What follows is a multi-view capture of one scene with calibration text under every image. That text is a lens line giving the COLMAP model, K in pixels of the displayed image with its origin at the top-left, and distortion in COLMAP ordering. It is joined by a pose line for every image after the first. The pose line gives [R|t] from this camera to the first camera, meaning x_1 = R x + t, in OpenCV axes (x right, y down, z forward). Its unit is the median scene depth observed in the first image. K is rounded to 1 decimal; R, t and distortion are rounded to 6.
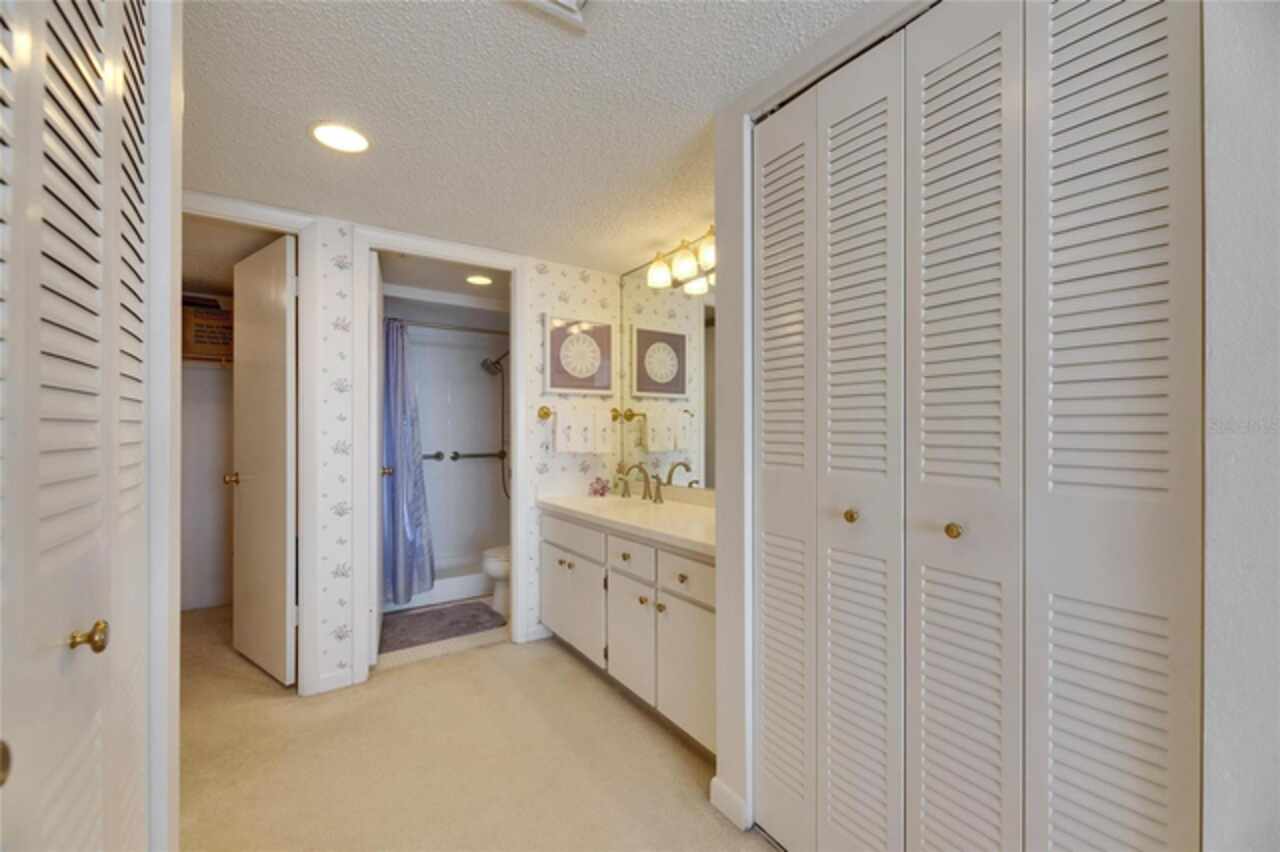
lens RADIAL K [[524.6, 0, 641.7], [0, 524.6, 431.1], [0, 0, 1]] dist [0.020787, -0.001421]
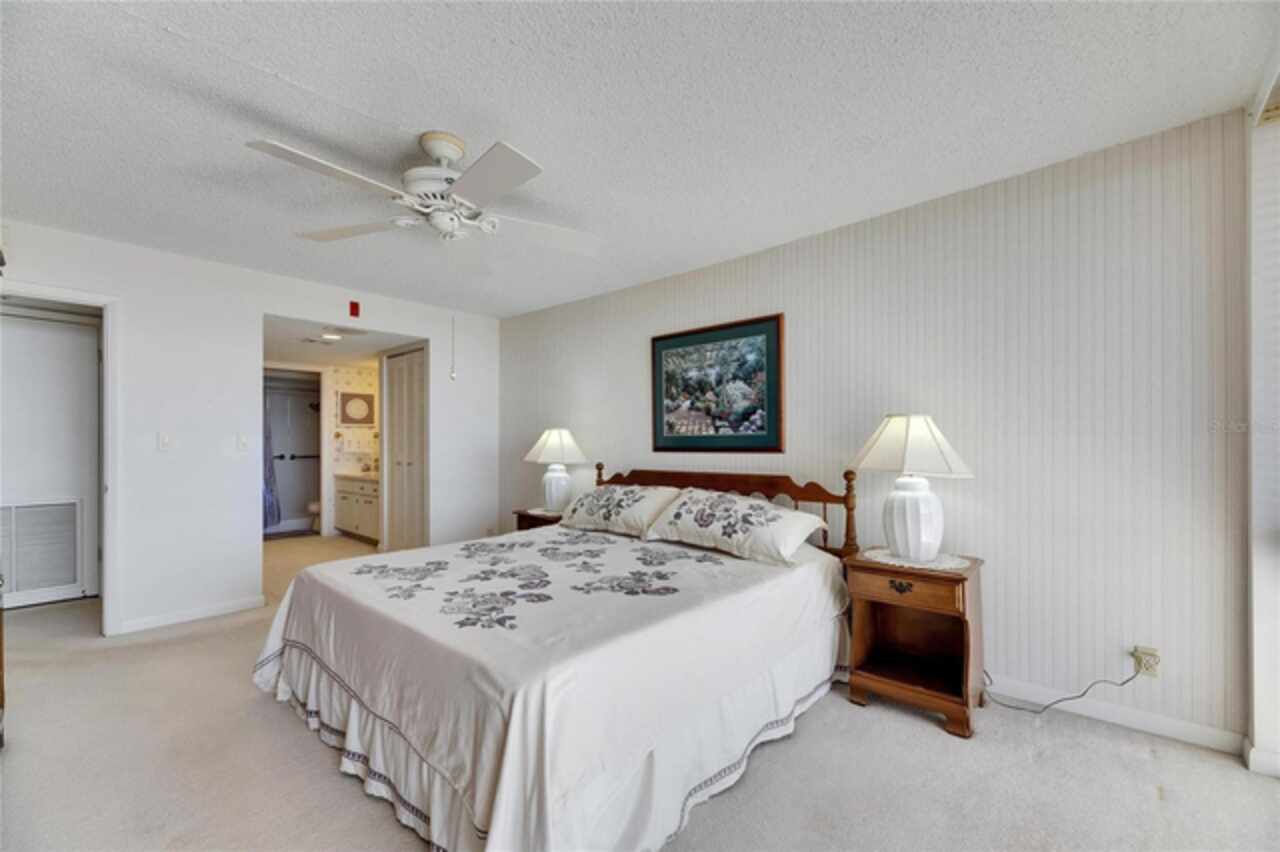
lens RADIAL K [[524.6, 0, 640.8], [0, 524.6, 436.2], [0, 0, 1]] dist [0.020787, -0.001421]
pose [[0.971653, -0.006243, 0.236327, 0.516628], [0.008204, 0.999940, -0.007314, -0.002491], [-0.236267, 0.009045, 0.971646, -1.434112]]
